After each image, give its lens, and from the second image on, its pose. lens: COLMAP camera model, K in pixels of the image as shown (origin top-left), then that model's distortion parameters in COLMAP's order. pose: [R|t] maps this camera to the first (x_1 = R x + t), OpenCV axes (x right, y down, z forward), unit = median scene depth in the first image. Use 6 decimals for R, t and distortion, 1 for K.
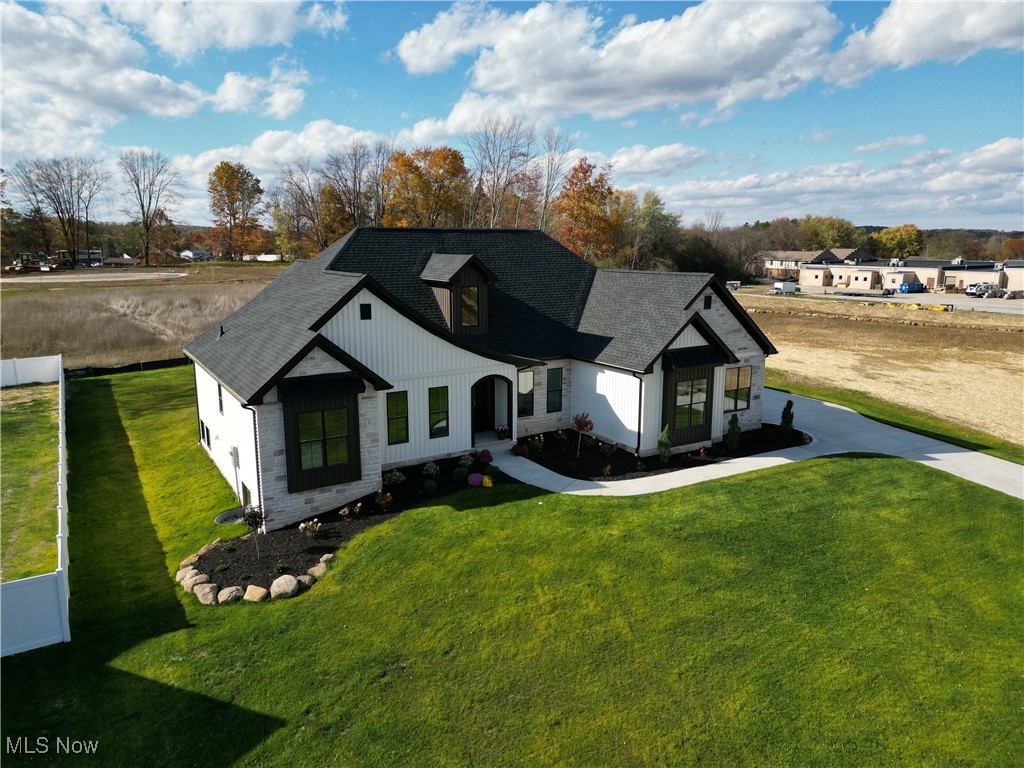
lens RADIAL K [[720.7, 0, 511.0], [0, 720.7, 382.3], [0, 0, 1]] dist [0.042884, -0.014505]
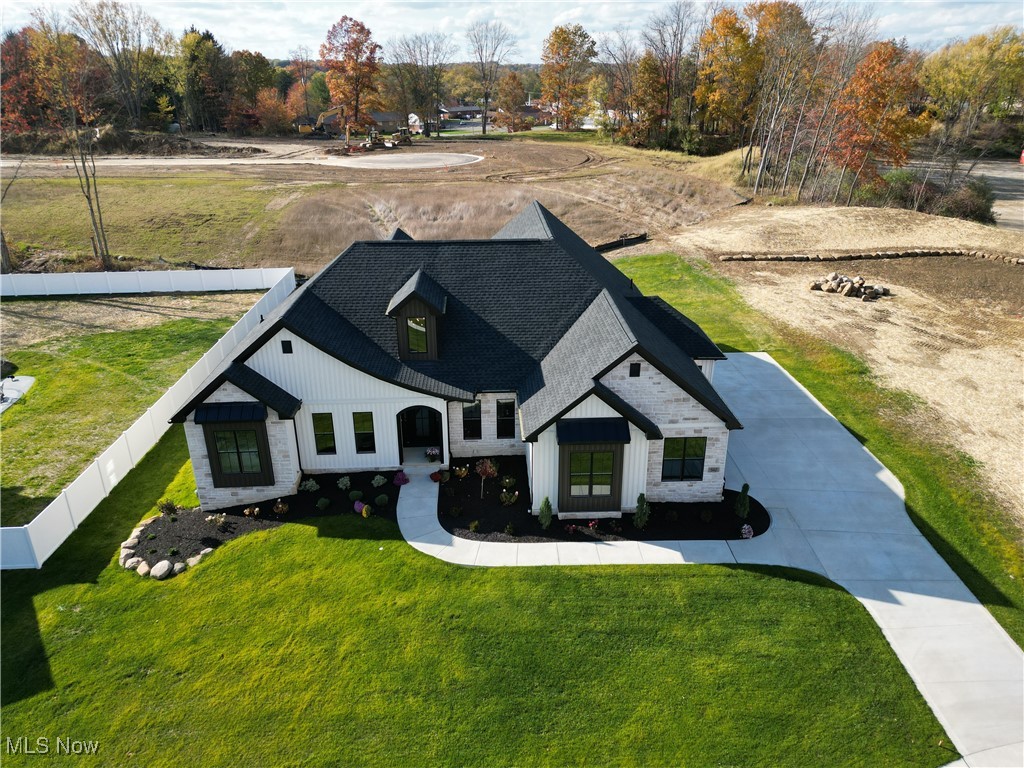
lens RADIAL K [[720.7, 0, 512.5], [0, 720.7, 385.4], [0, 0, 1]] dist [0.042884, -0.014505]
pose [[0.872277, 0.187115, -0.451797, 0.662781], [-0.087735, 0.968789, 0.231842, -0.346062], [0.481077, -0.162592, 0.861469, 0.172561]]
